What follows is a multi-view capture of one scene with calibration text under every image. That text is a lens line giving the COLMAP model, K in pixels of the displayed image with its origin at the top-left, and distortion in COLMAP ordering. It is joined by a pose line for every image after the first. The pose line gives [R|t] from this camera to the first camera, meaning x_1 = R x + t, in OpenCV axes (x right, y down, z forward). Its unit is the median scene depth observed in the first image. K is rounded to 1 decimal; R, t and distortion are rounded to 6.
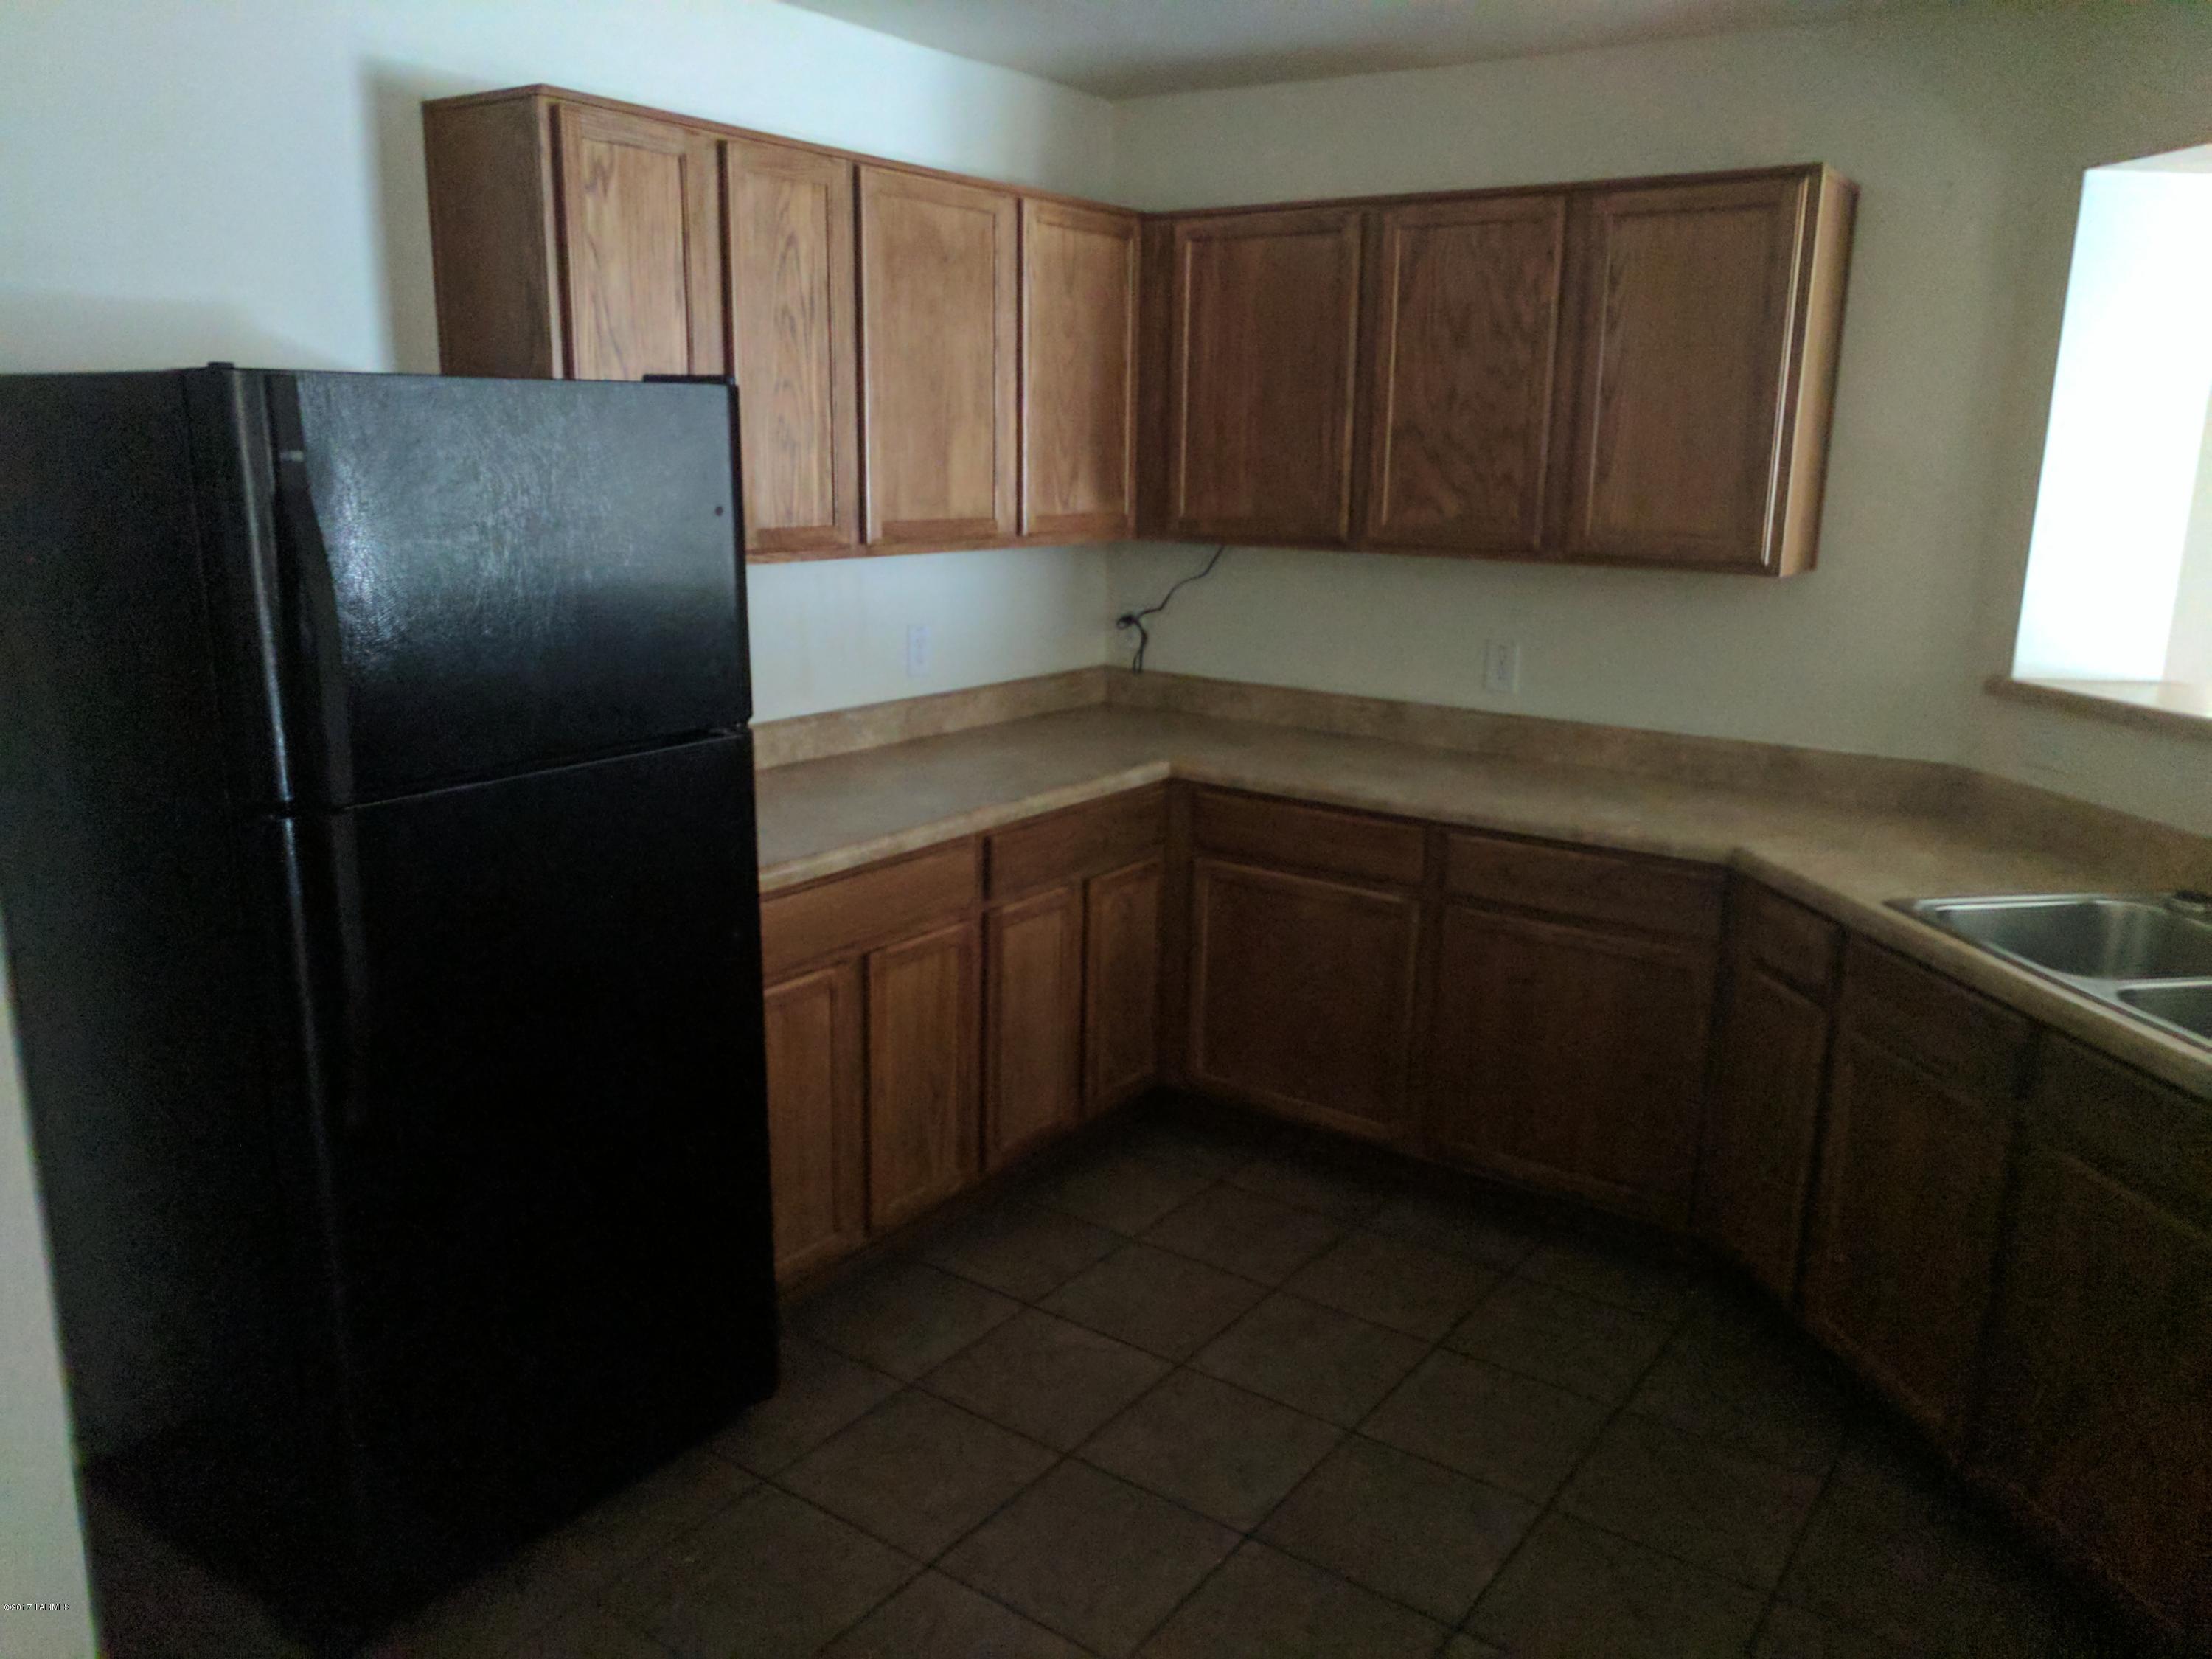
lens RADIAL K [[1684.0, 0, 1104.6], [0, 1684.0, 835.2], [0, 0, 1]] dist [-0.005263, 0.016275]
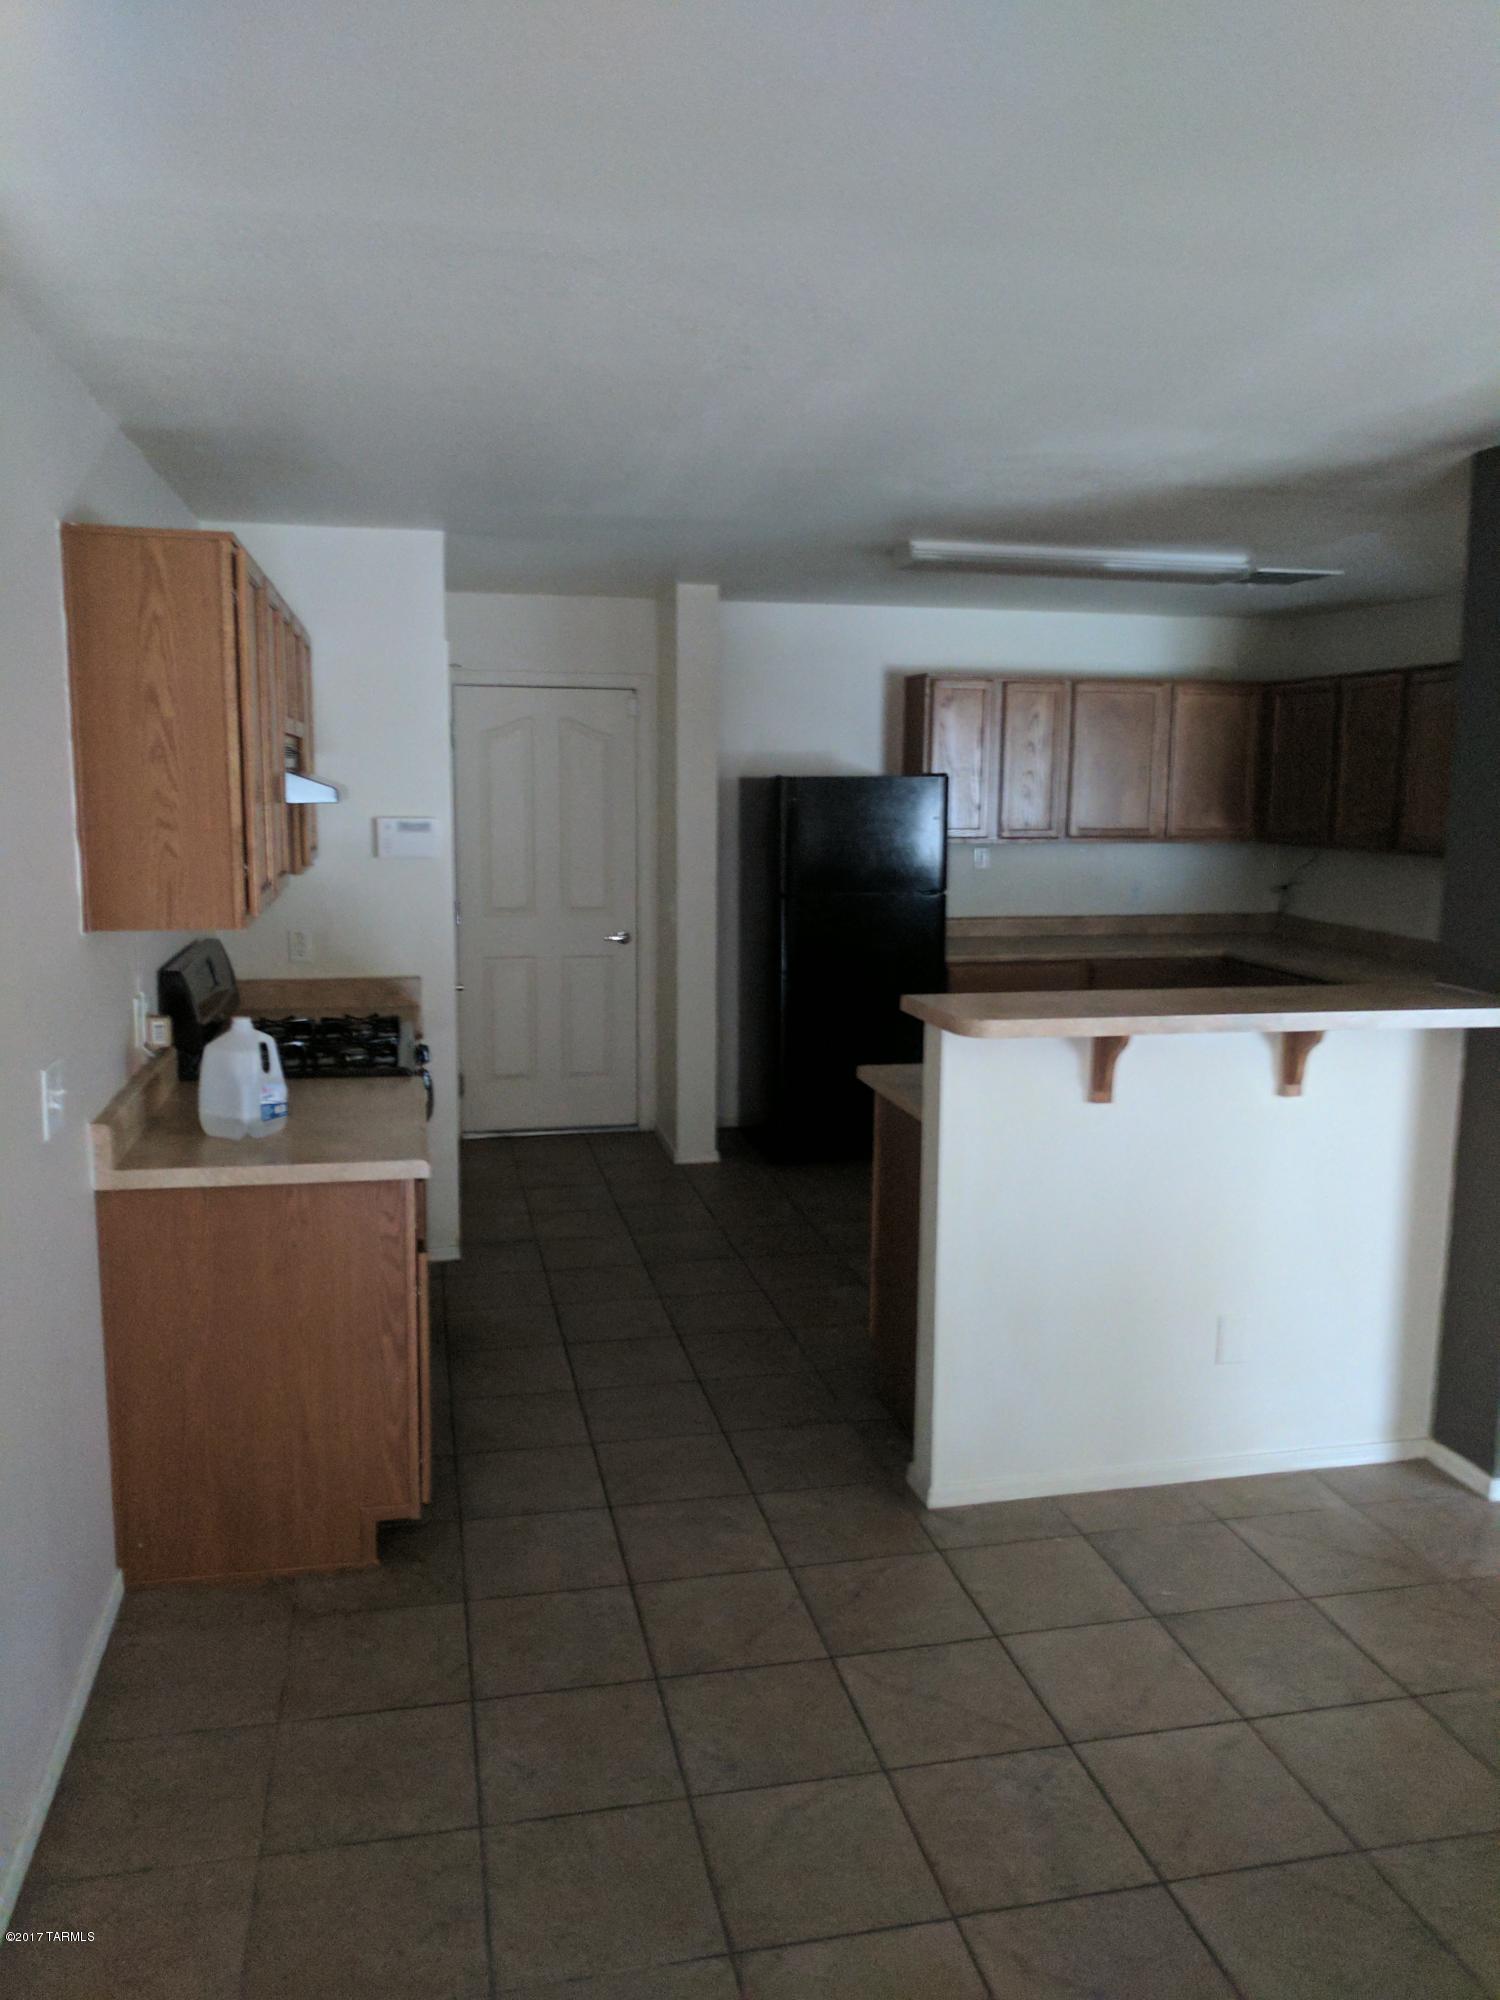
lens RADIAL K [[1522.6, 0, 730.3], [0, 1522.6, 997.5], [0, 0, 1]] dist [-0.005263, 0.016275]
pose [[0.729828, 0.087333, -0.678029, 0.896759], [-0.152024, 0.987706, -0.036417, 0.180585], [0.666513, 0.129655, 0.734132, -0.774684]]
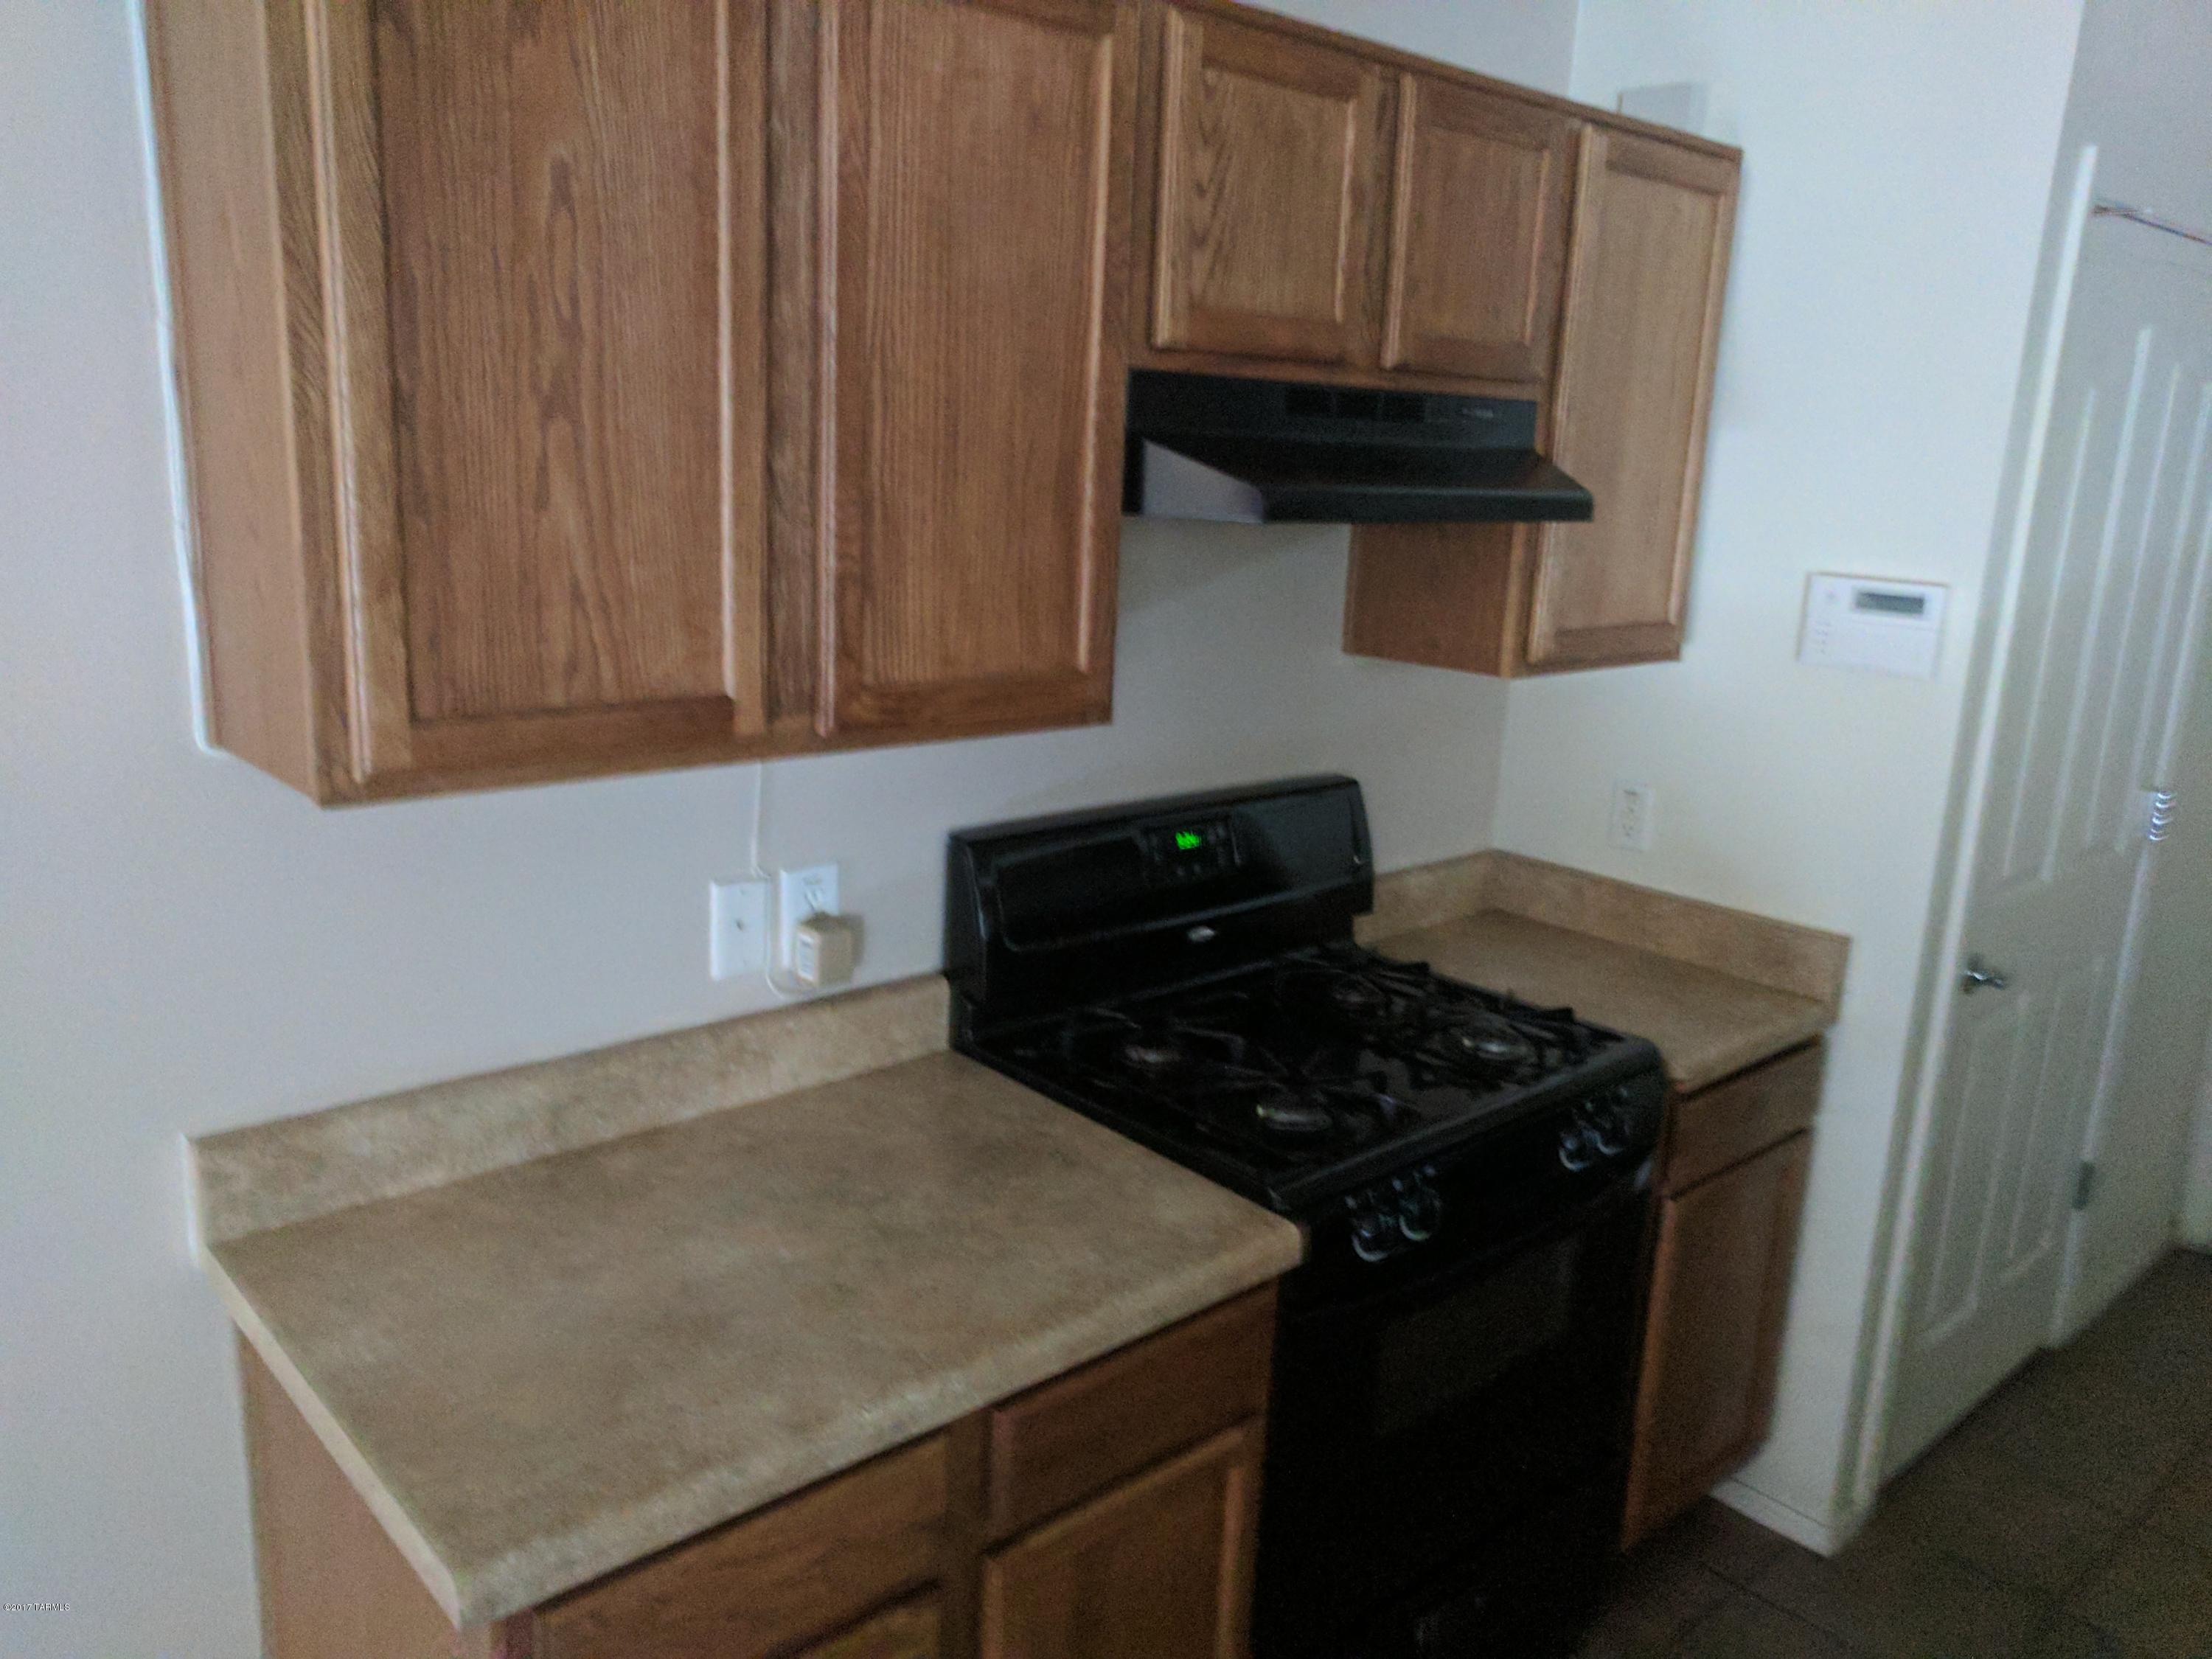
lens RADIAL K [[1684.0, 0, 1108.6], [0, 1684.0, 831.9], [0, 0, 1]] dist [-0.005263, 0.016275]
pose [[-0.222489, 0.194509, -0.955335, 0.450787], [-0.273461, 0.928109, 0.252653, 0.016803], [0.935798, 0.317459, -0.153303, -0.113652]]
